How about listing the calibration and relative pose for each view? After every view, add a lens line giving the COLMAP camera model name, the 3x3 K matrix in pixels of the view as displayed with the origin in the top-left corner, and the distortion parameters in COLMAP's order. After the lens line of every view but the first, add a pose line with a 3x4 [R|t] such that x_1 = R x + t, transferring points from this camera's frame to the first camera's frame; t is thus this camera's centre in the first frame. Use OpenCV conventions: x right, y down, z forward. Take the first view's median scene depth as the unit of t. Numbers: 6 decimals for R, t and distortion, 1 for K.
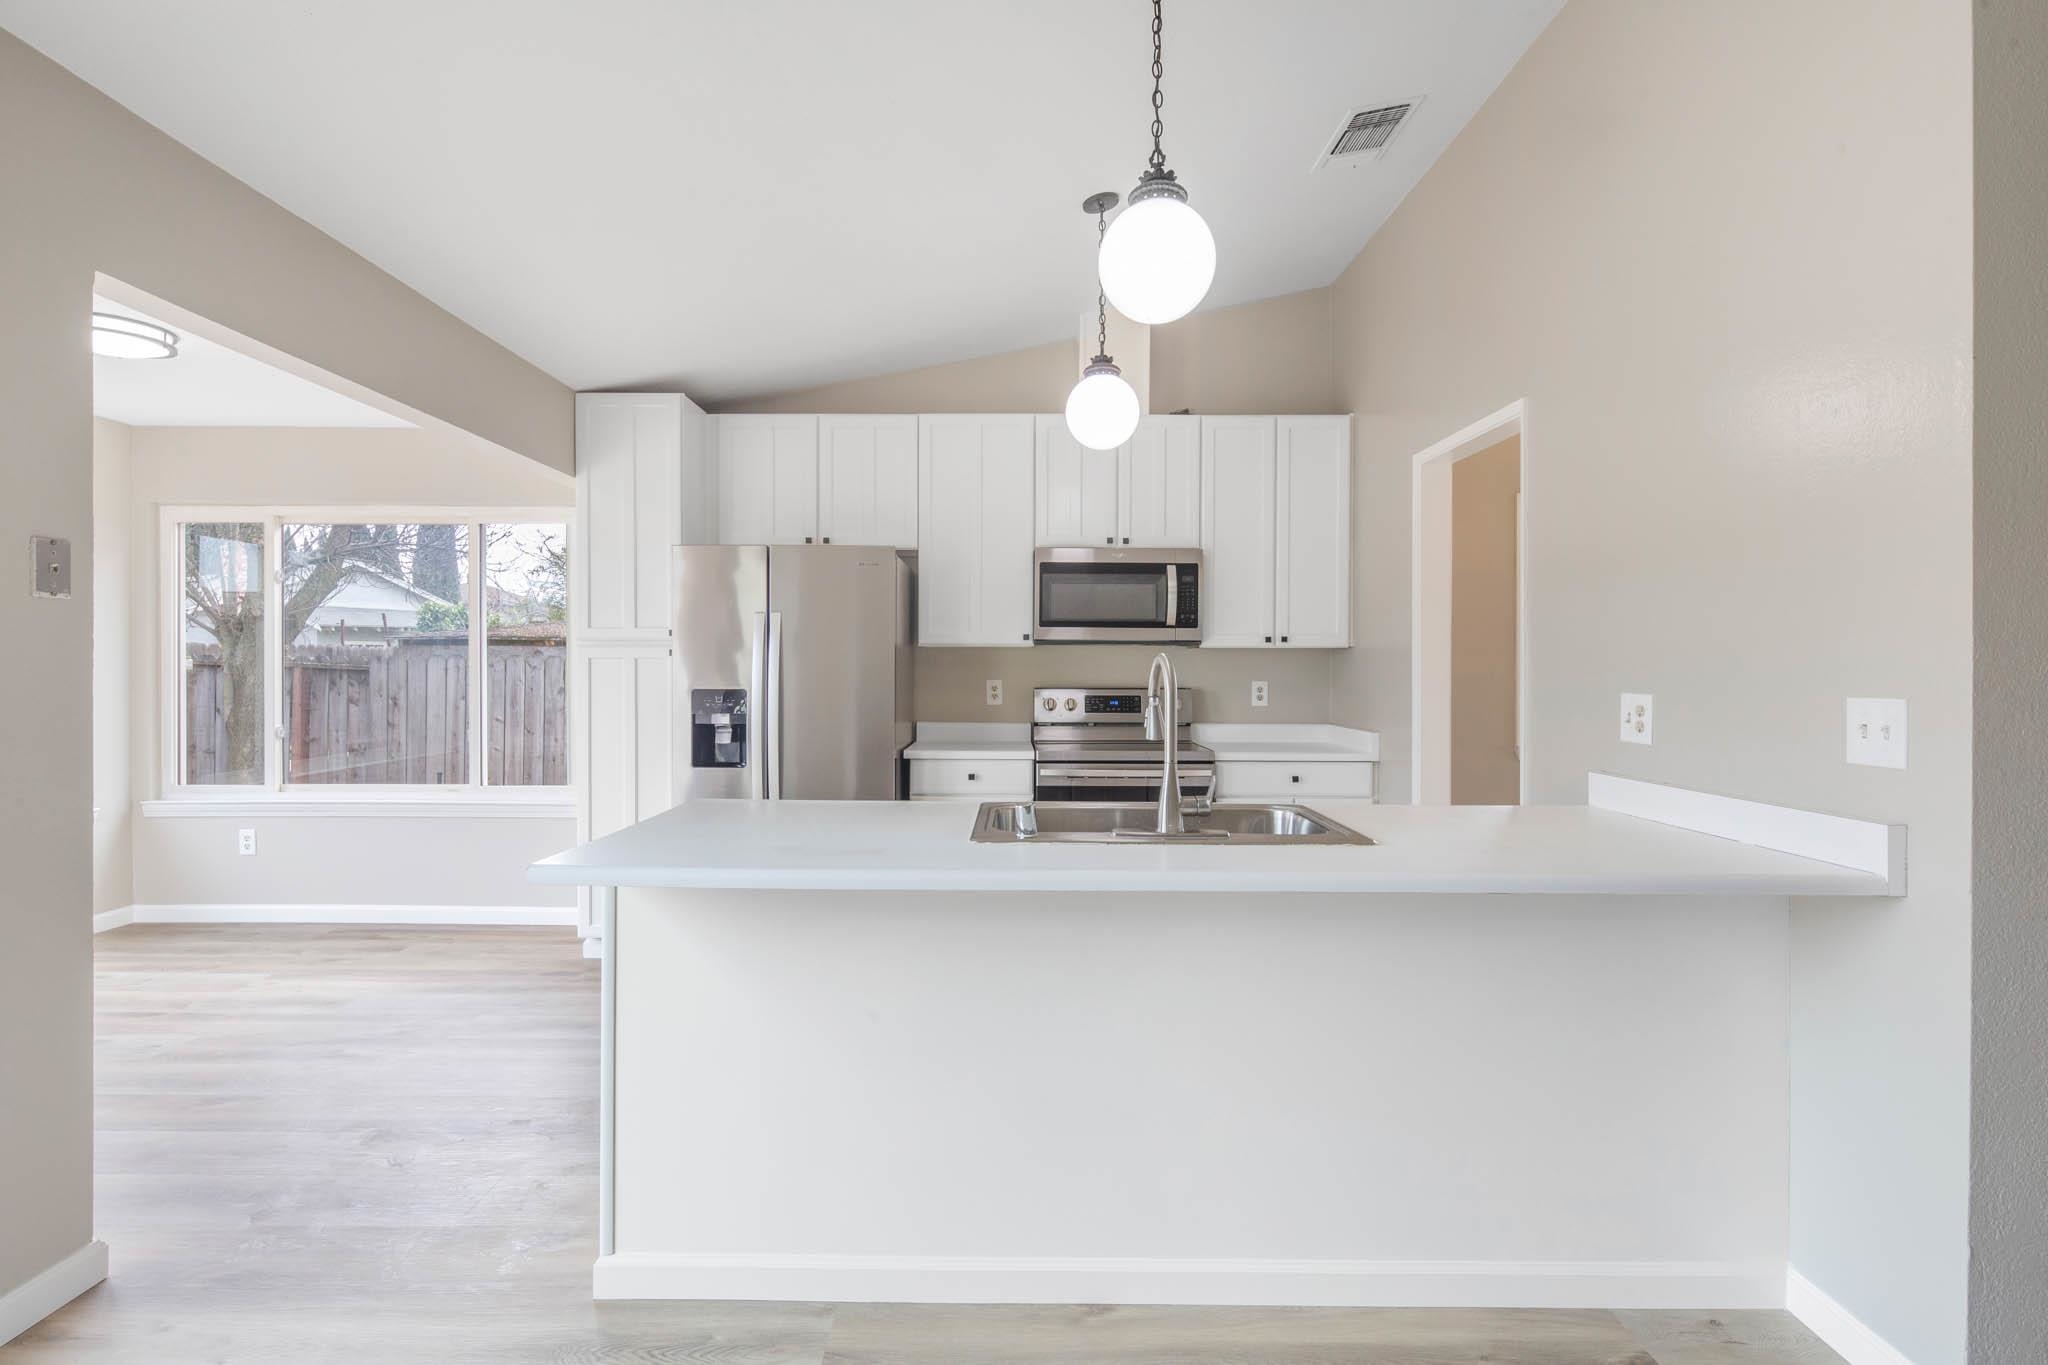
lens RADIAL K [[995.1, 0, 1022.1], [0, 995.1, 673.8], [0, 0, 1]] dist [0.007112, -0.006233]
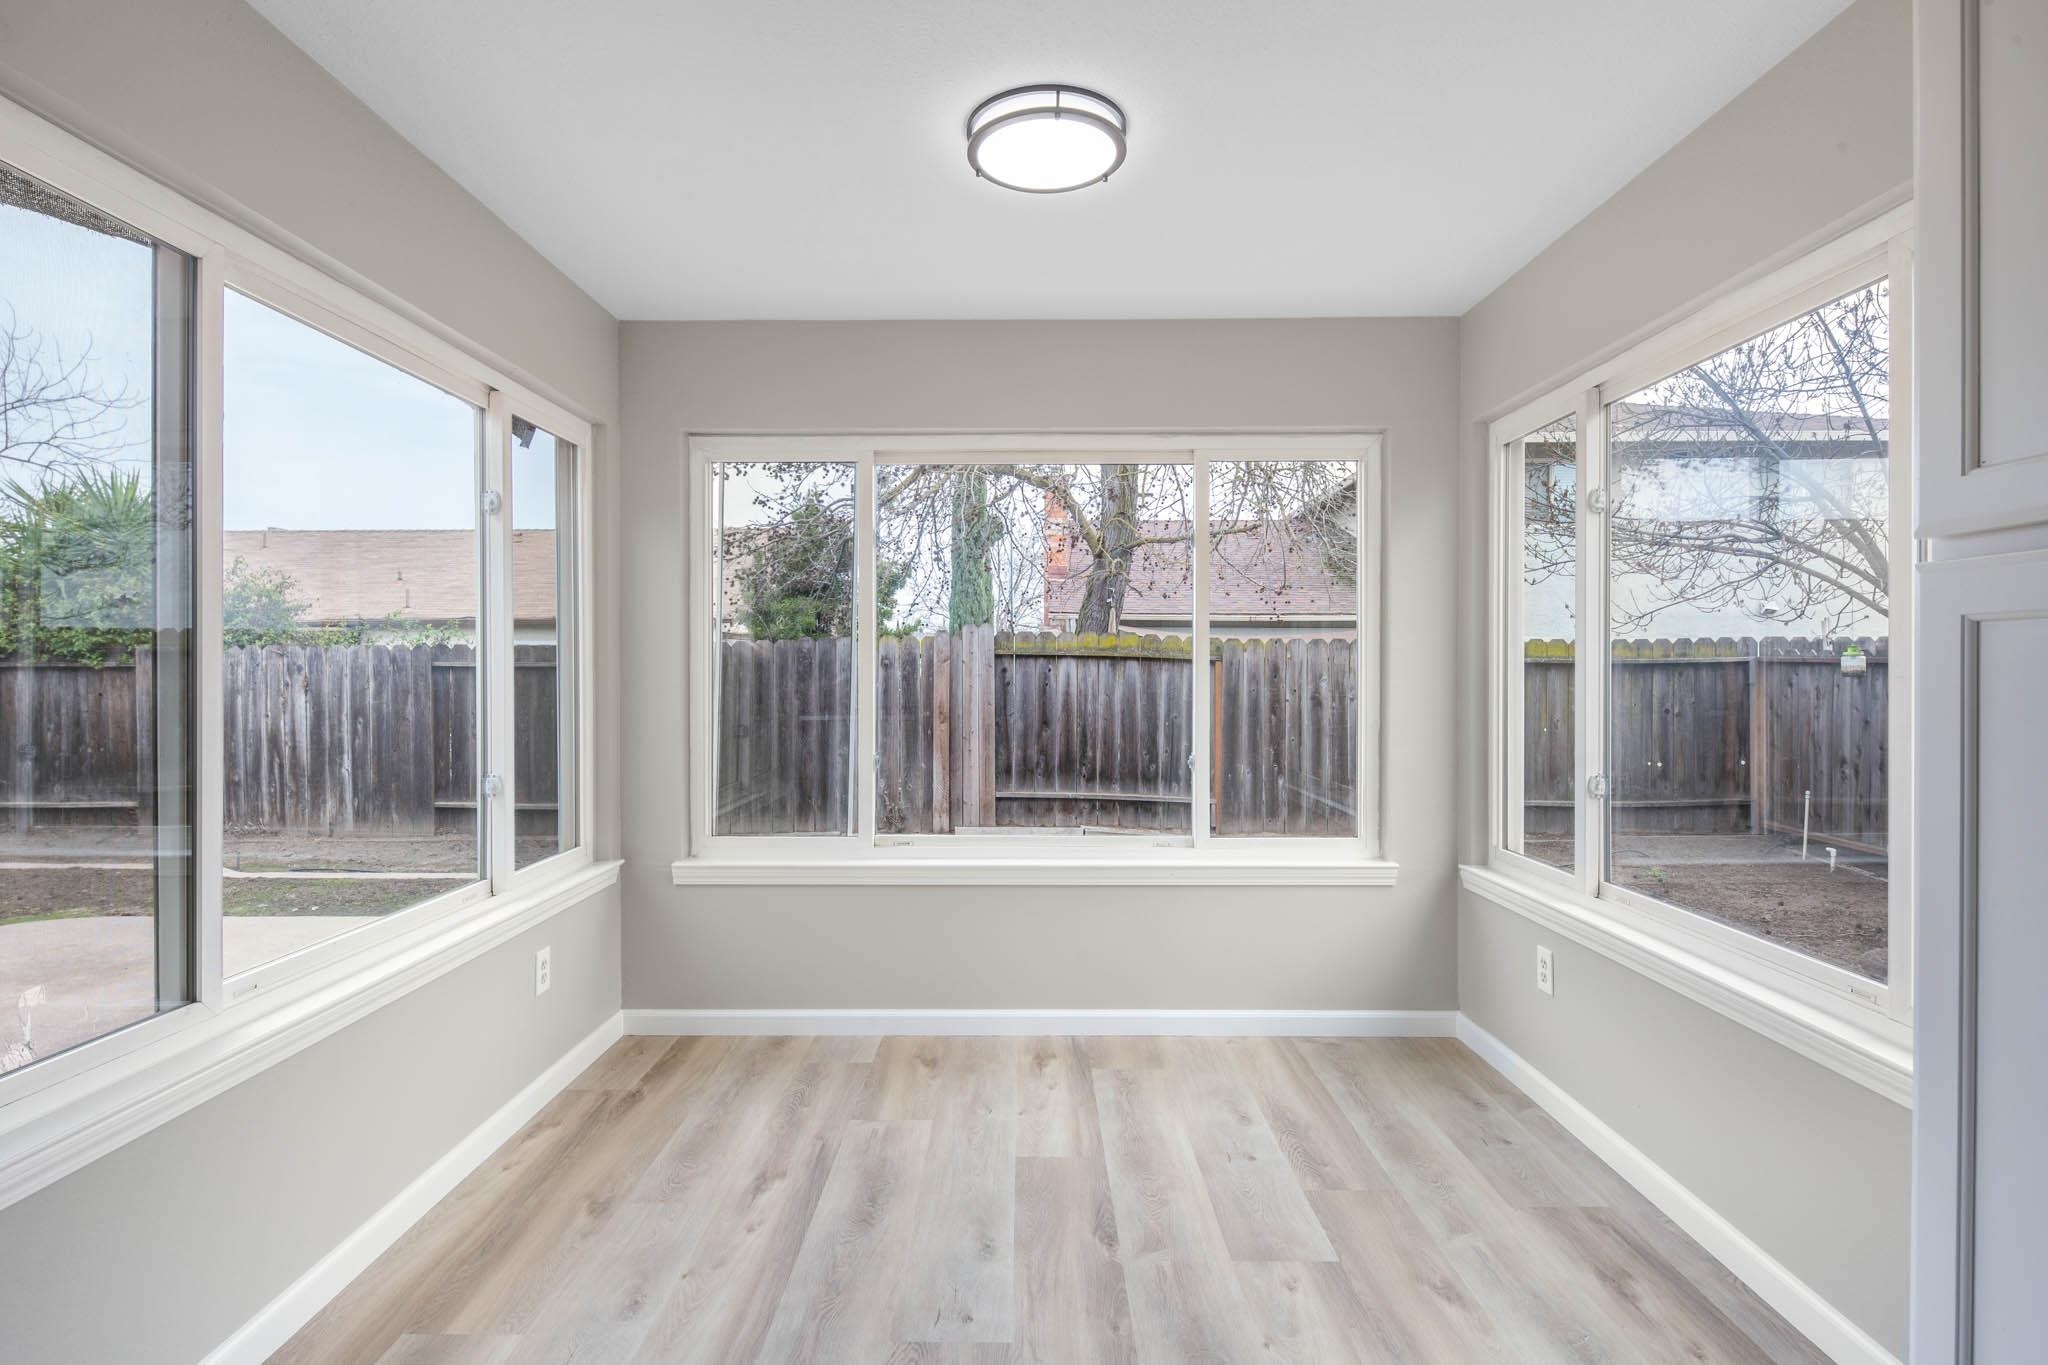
lens RADIAL K [[995.1, 0, 1013.9], [0, 995.1, 671.9], [0, 0, 1]] dist [0.007112, -0.006233]
pose [[-0.017151, 0.001502, -0.999852, -0.212568], [-0.005388, 0.999984, 0.001595, -0.004136], [0.999838, 0.005414, -0.017143, 0.768808]]
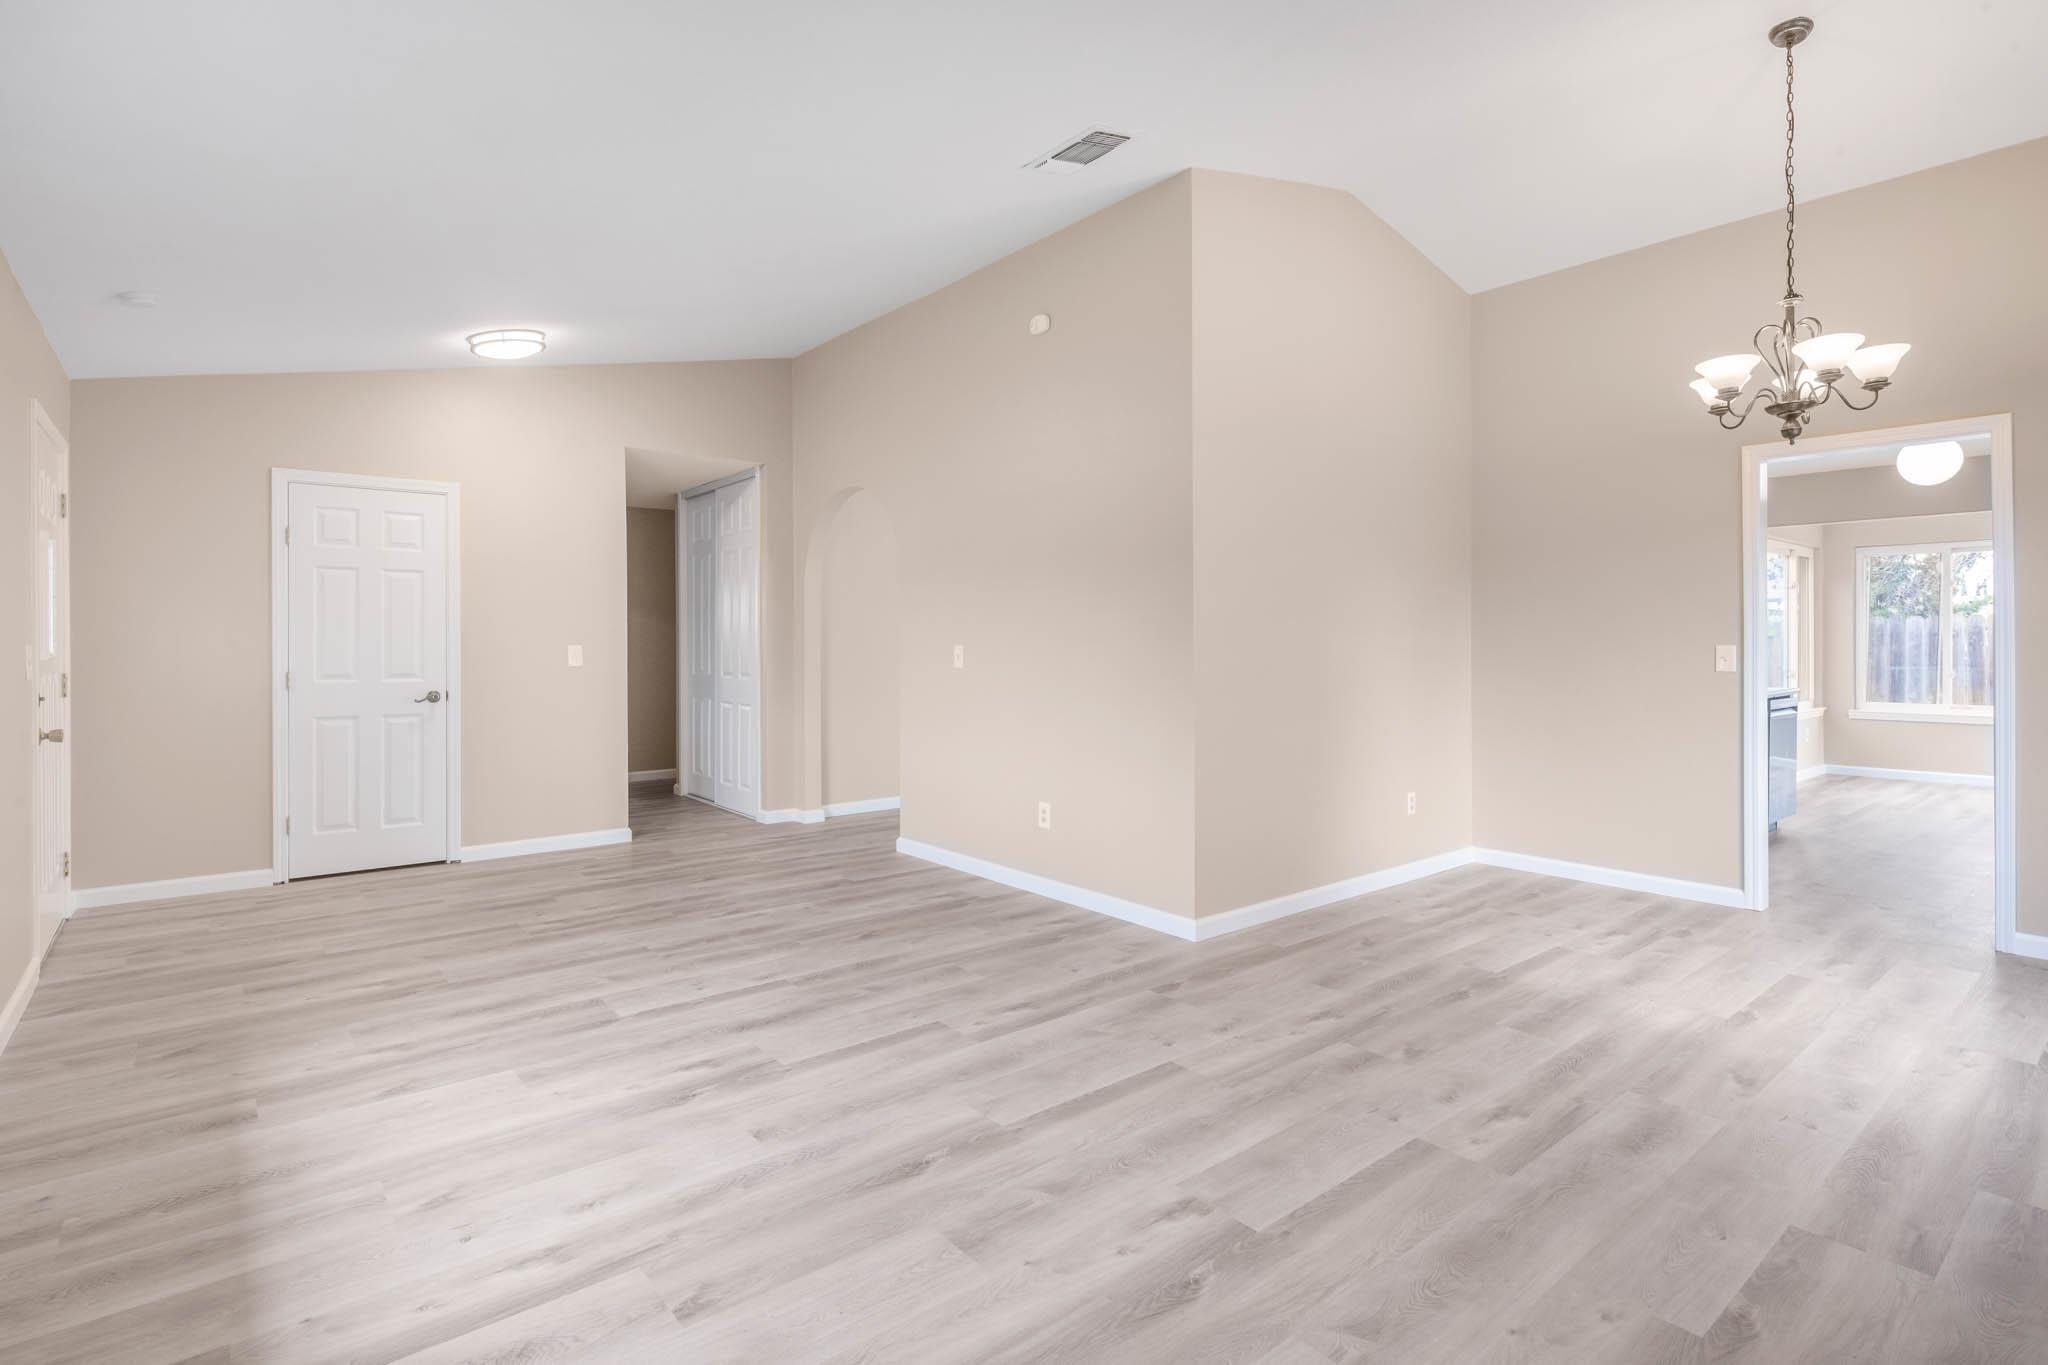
lens RADIAL K [[995.1, 0, 1003.5], [0, 995.1, 643.4], [0, 0, 1]] dist [0.007112, -0.006233]
pose [[-0.783298, -0.000051, -0.621647, 1.623575], [-0.002428, 0.999993, 0.002976, 0.008398], [0.621642, 0.003840, -0.783292, 1.013037]]
